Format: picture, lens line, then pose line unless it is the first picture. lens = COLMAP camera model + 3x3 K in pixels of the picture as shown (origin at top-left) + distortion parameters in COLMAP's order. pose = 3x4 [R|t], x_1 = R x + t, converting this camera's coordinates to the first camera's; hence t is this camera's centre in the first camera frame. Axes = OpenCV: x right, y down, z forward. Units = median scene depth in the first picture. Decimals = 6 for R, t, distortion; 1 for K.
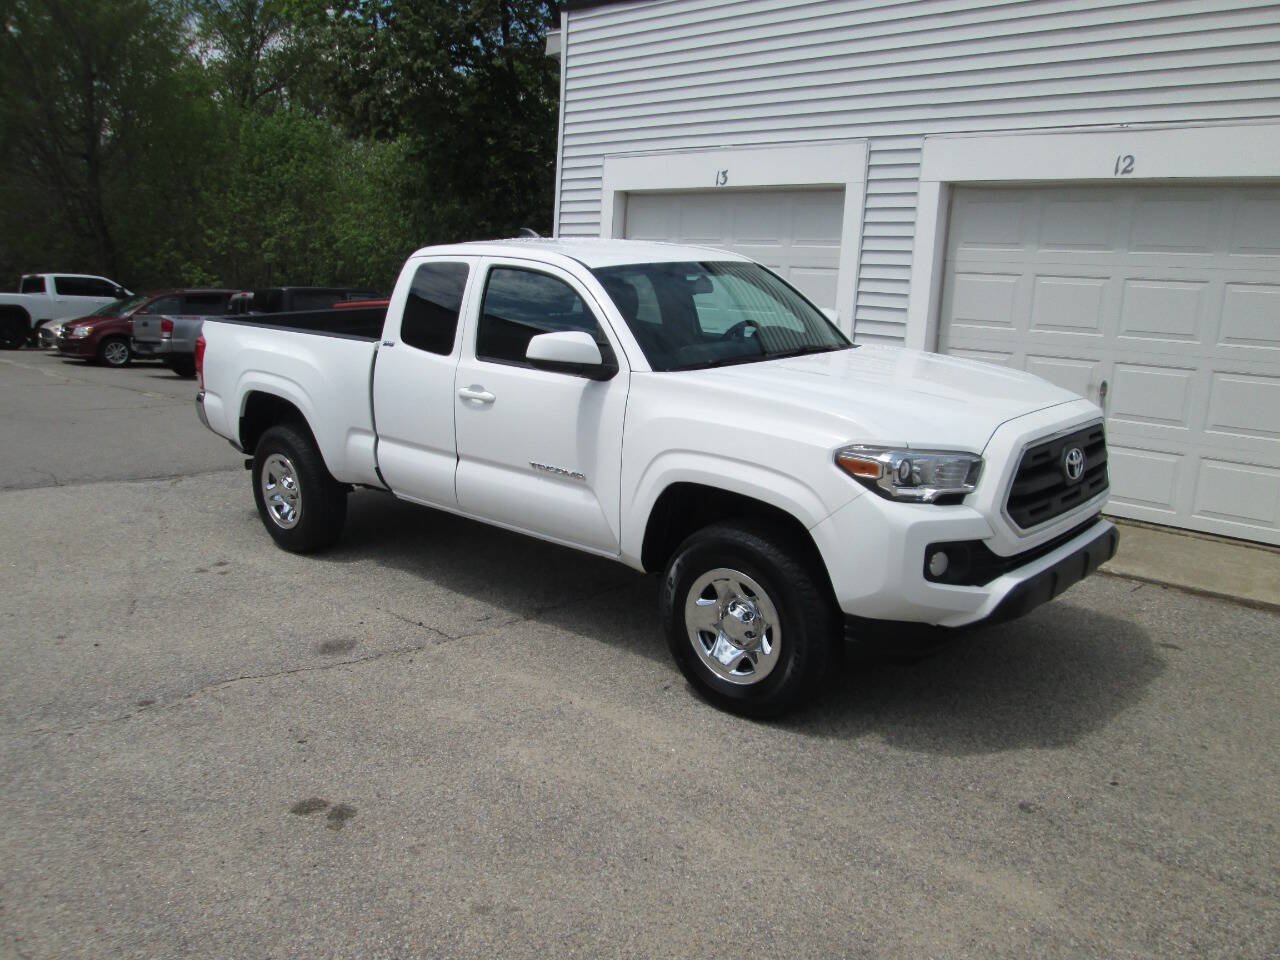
lens RADIAL K [[1062.9, 0, 635.3], [0, 1062.9, 476.4], [0, 0, 1]] dist [-0.060441, 0.036193]
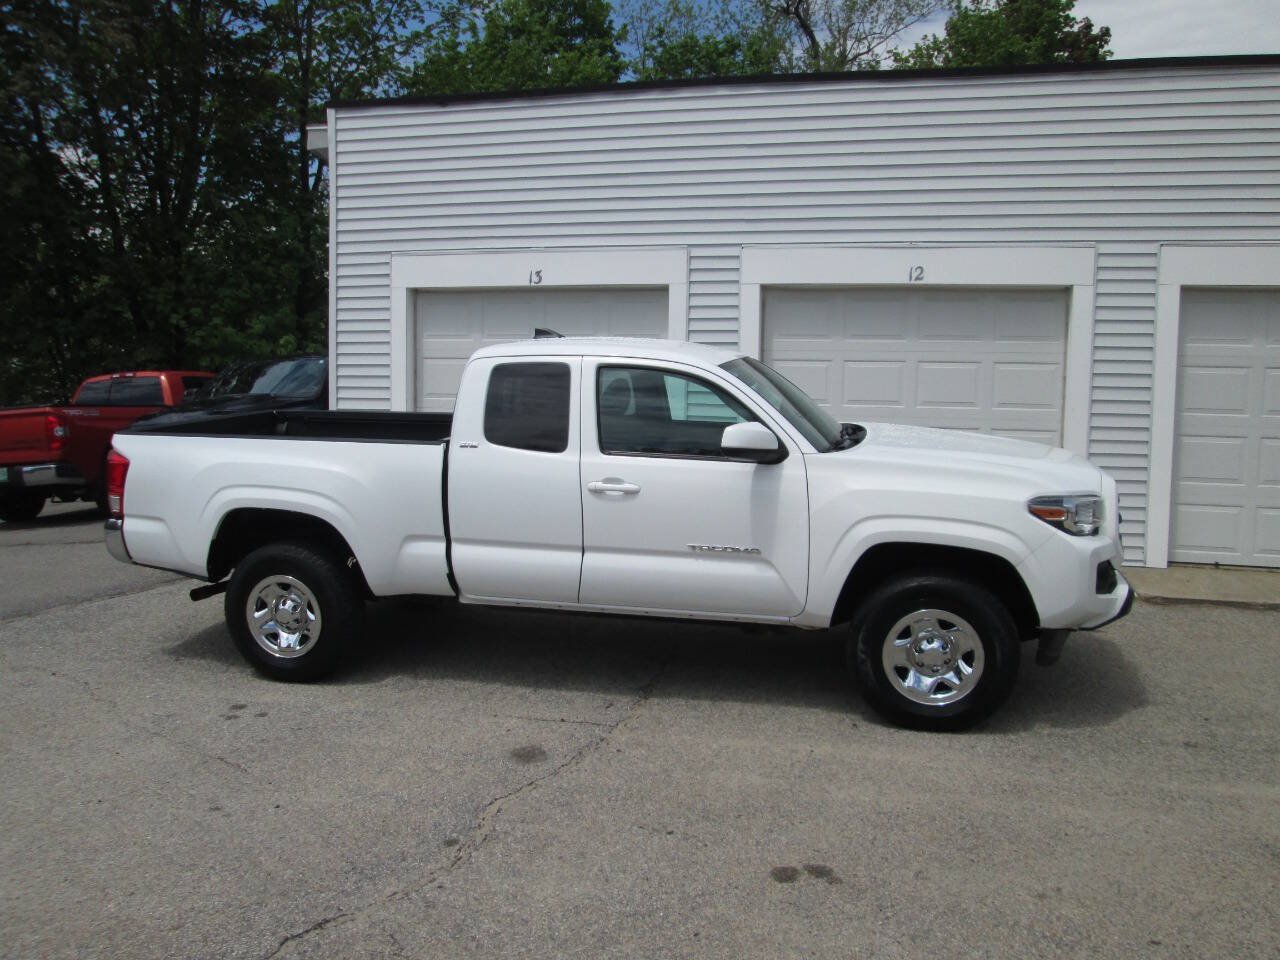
lens RADIAL K [[1062.9, 0, 635.3], [0, 1062.9, 476.4], [0, 0, 1]] dist [-0.060441, 0.036193]
pose [[0.878504, -0.073964, 0.471975, -0.628666], [0.111545, 0.992392, -0.052105, -0.031446], [-0.464530, 0.098421, 0.880071, 0.066664]]
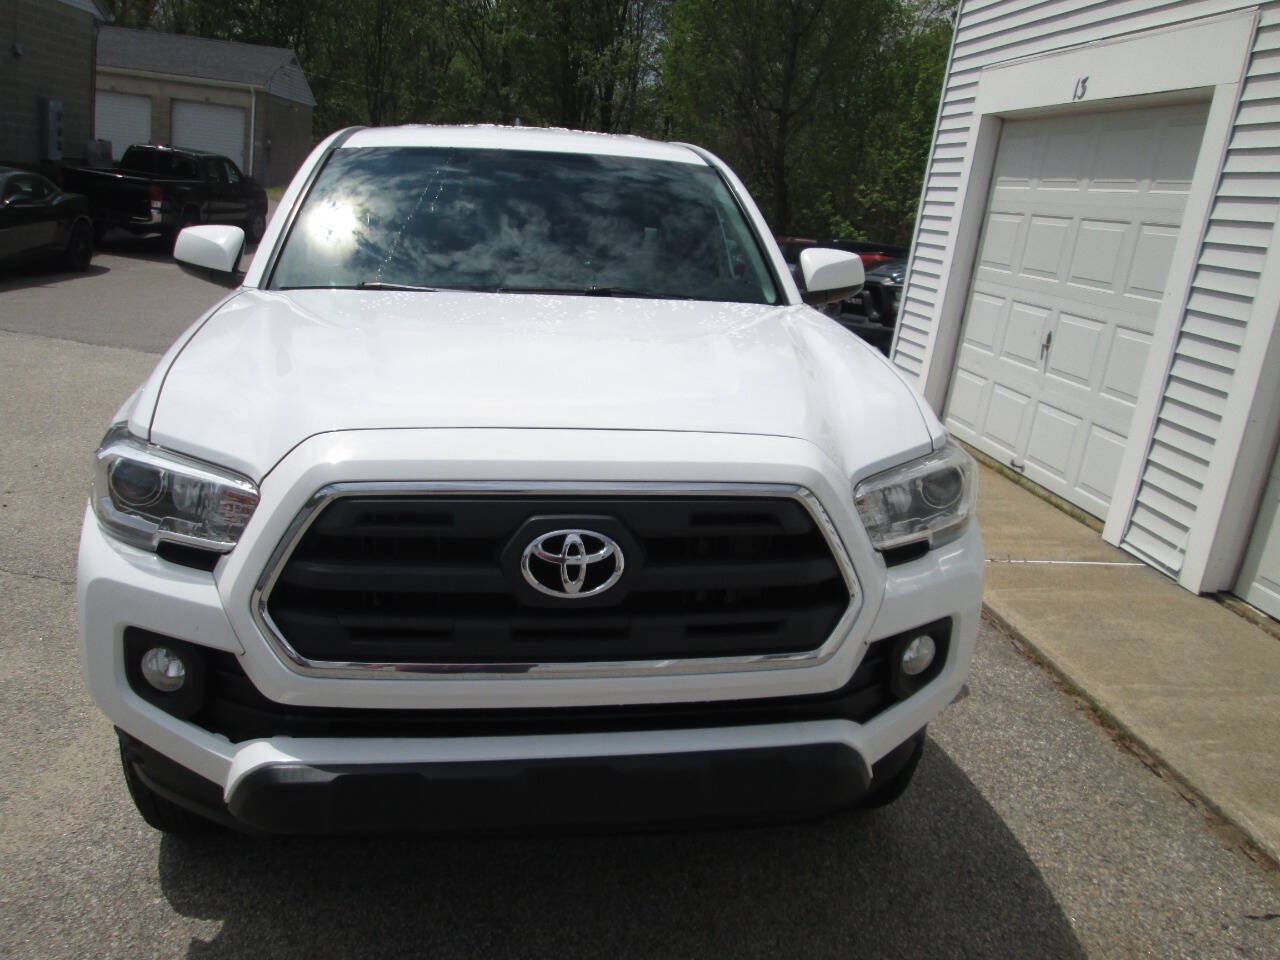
lens RADIAL K [[1066.8, 0, 632.3], [0, 1066.8, 460.8], [0, 0, 1]] dist [-0.037678, 0.010436]
pose [[0.773698, 0.198235, -0.601743, 0.571498], [-0.192618, 0.978429, 0.074668, -0.077041], [0.603564, 0.058136, 0.795192, 0.538730]]
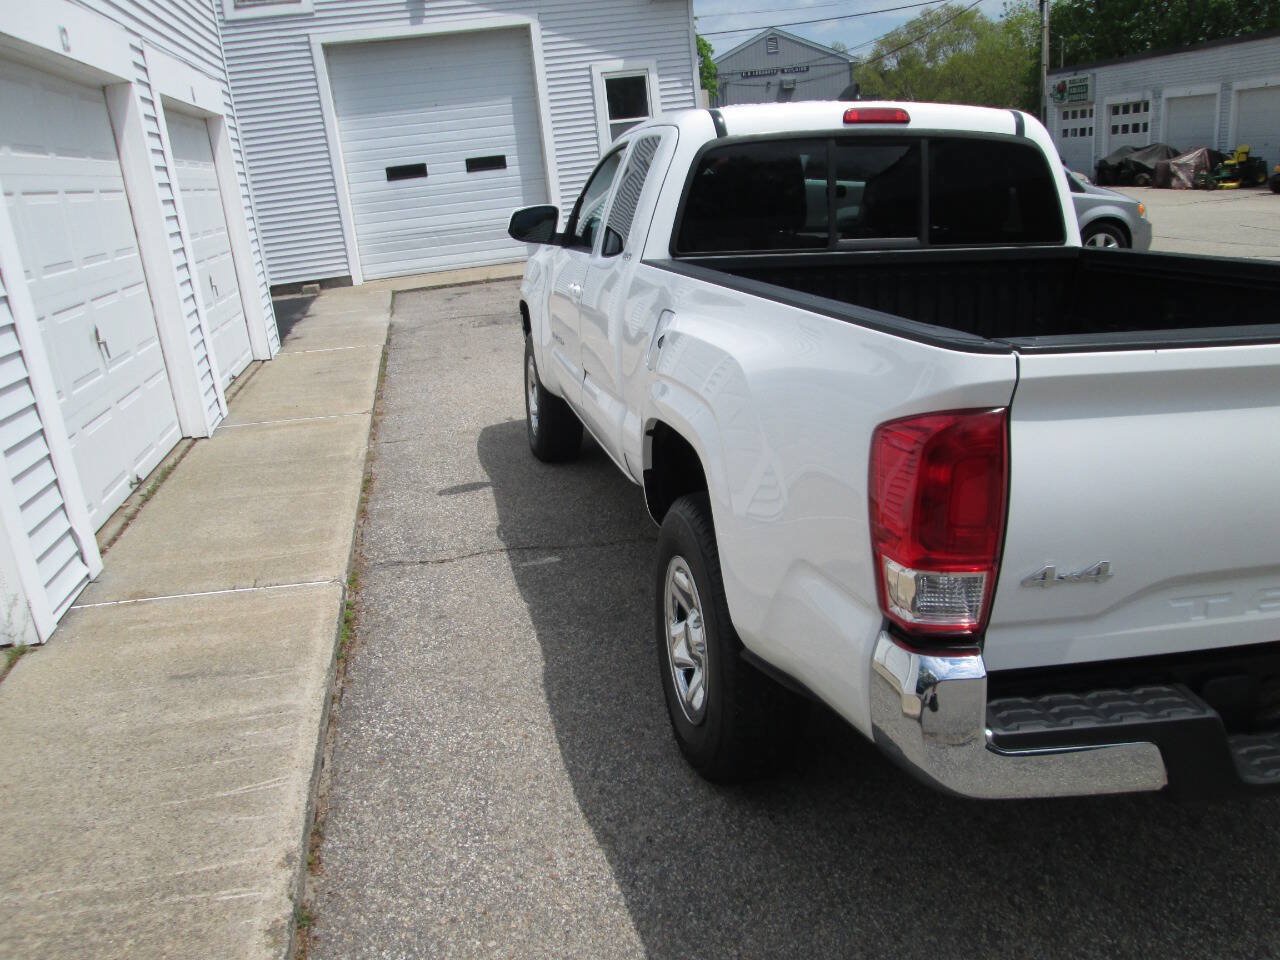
lens RADIAL K [[1062.9, 0, 635.3], [0, 1062.9, 476.4], [0, 0, 1]] dist [-0.060441, 0.036193]
pose [[-0.818923, -0.131472, 0.558642, -0.528713], [0.158807, 0.883485, 0.440720, -0.408228], [-0.551494, 0.449632, -0.702627, 2.041443]]
